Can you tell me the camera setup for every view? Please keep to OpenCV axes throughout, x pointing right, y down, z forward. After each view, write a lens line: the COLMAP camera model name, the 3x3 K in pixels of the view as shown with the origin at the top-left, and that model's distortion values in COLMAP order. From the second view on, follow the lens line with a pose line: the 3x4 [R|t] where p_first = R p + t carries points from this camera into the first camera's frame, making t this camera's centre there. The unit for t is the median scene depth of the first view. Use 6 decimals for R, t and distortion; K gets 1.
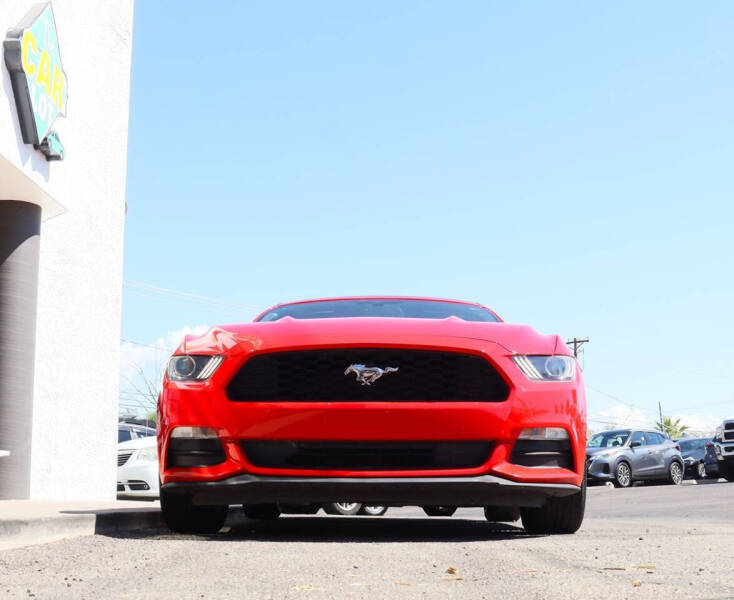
lens RADIAL K [[1062.7, 0, 367.2], [0, 1062.7, 300.7], [0, 0, 1]] dist [-0.111179, 0.000000]
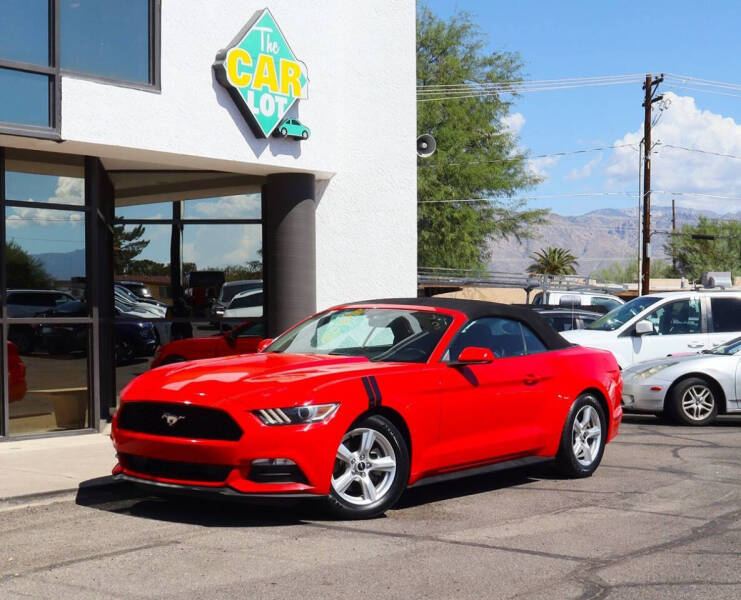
lens RADIAL K [[1394.5, 0, 372.7], [0, 1394.5, 303.4], [0, 0, 1]] dist [-0.087932, 0.000000]
pose [[0.814896, 0.005797, -0.579579, 1.472514], [0.097472, 0.984338, 0.146892, -0.384425], [0.571353, -0.176195, 0.801568, -0.483528]]
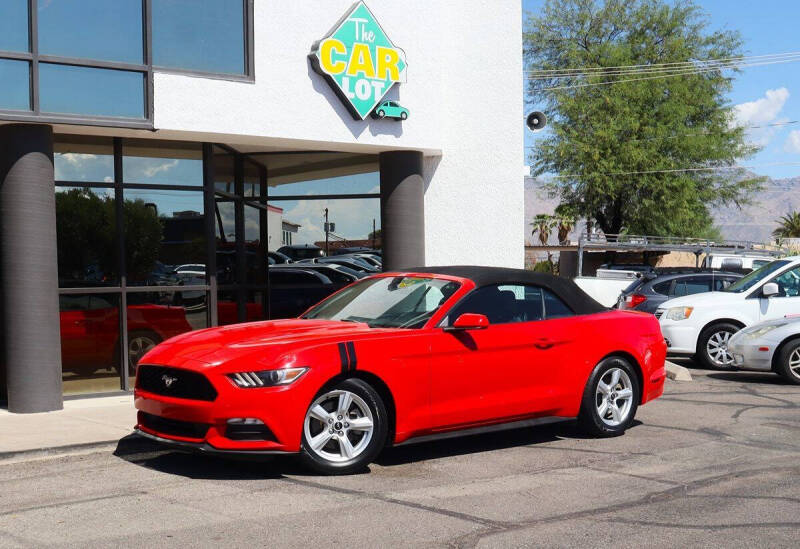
lens RADIAL K [[1240.7, 0, 390.5], [0, 1240.7, 308.2], [0, 0, 1]] dist [-0.112090, 0.000000]
pose [[0.672489, 0.021979, -0.739781, 1.780114], [0.138181, 0.978254, 0.154675, -0.318688], [0.727094, -0.206241, 0.654828, -0.056202]]
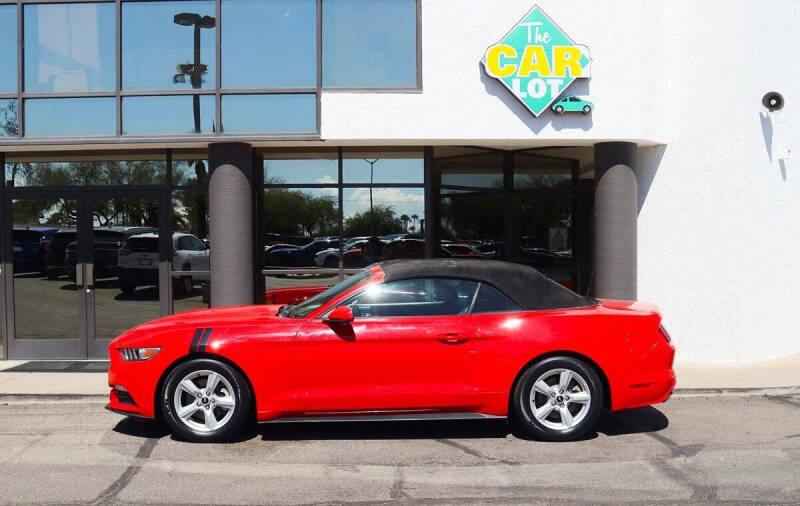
lens RADIAL K [[1023.8, 0, 400.9], [0, 1023.8, 278.2], [0, 0, 1]] dist [-0.100467, 0.000000]
pose [[0.056852, 0.038591, -0.997636, 2.167181], [0.184342, 0.981666, 0.048478, -0.076257], [0.981216, -0.186663, 0.048696, 1.503352]]
